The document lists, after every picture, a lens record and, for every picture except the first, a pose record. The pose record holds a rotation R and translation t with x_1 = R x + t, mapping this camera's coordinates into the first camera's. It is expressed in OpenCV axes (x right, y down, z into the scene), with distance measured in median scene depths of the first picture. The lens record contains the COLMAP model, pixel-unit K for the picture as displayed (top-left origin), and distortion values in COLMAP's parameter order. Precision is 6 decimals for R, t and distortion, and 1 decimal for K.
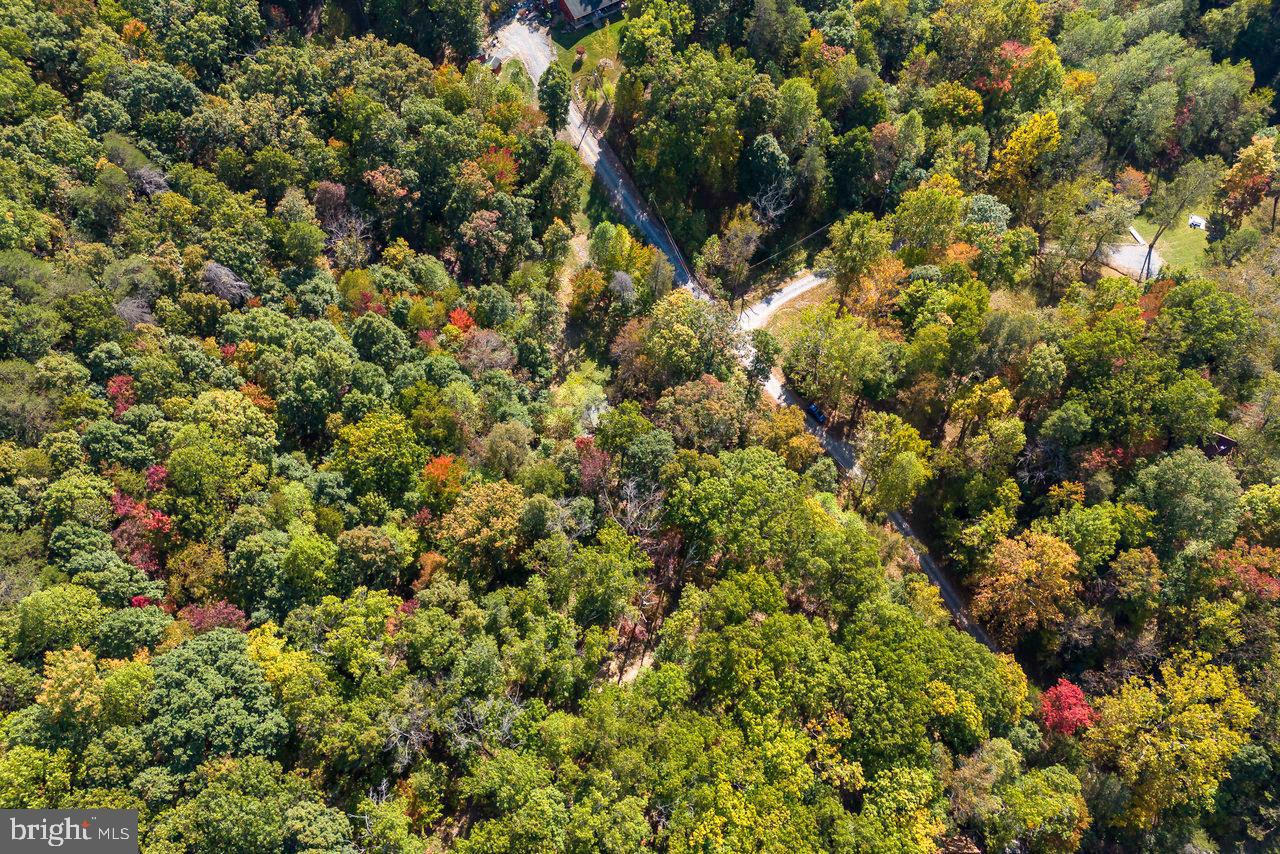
lens RADIAL K [[889.6, 0, 641.2], [0, 889.6, 426.6], [0, 0, 1]] dist [0.030504, -0.043840]
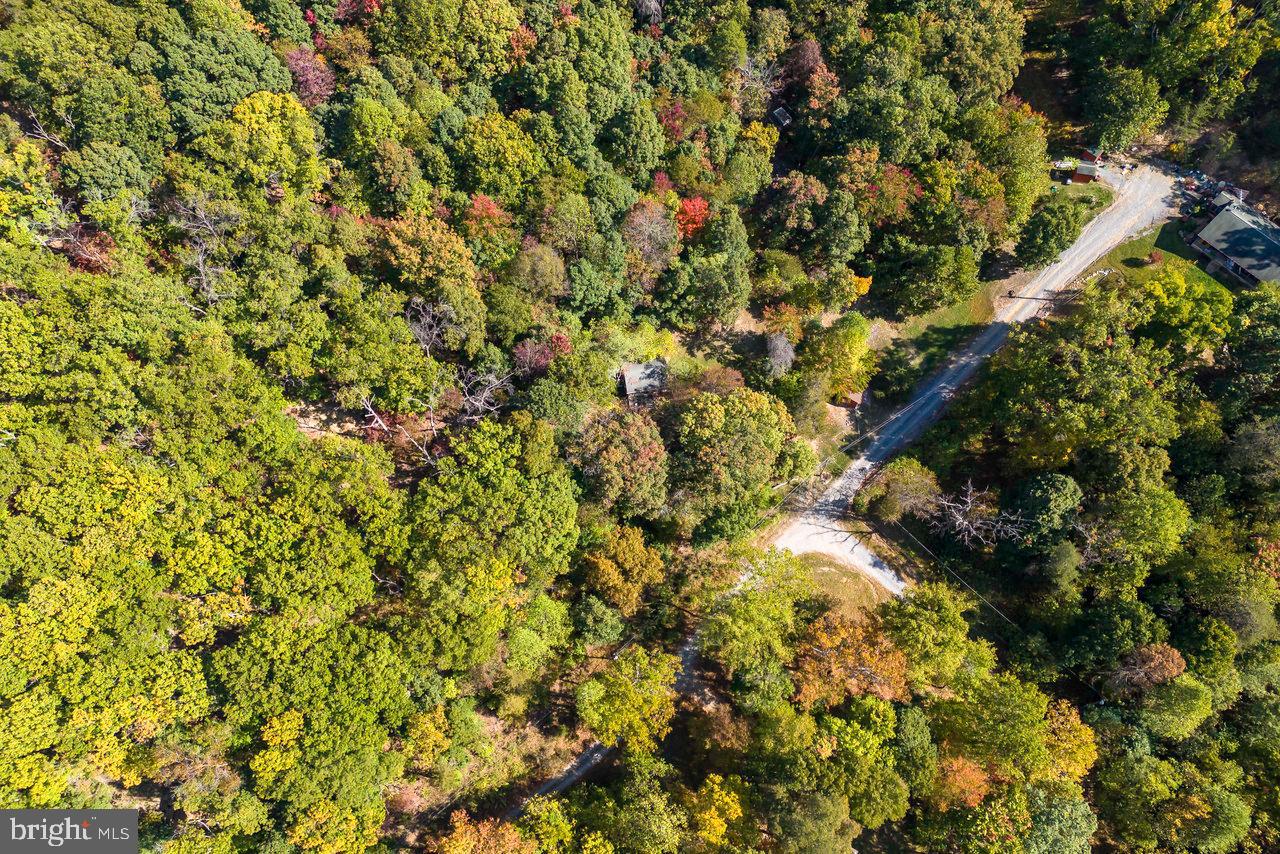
lens RADIAL K [[889.6, 0, 640.2], [0, 889.6, 427.3], [0, 0, 1]] dist [0.030504, -0.043840]
pose [[0.169057, 0.905710, -0.388727, 0.318831], [-0.873274, 0.320506, 0.366973, -0.299793], [0.456960, 0.277426, 0.845117, 0.212041]]
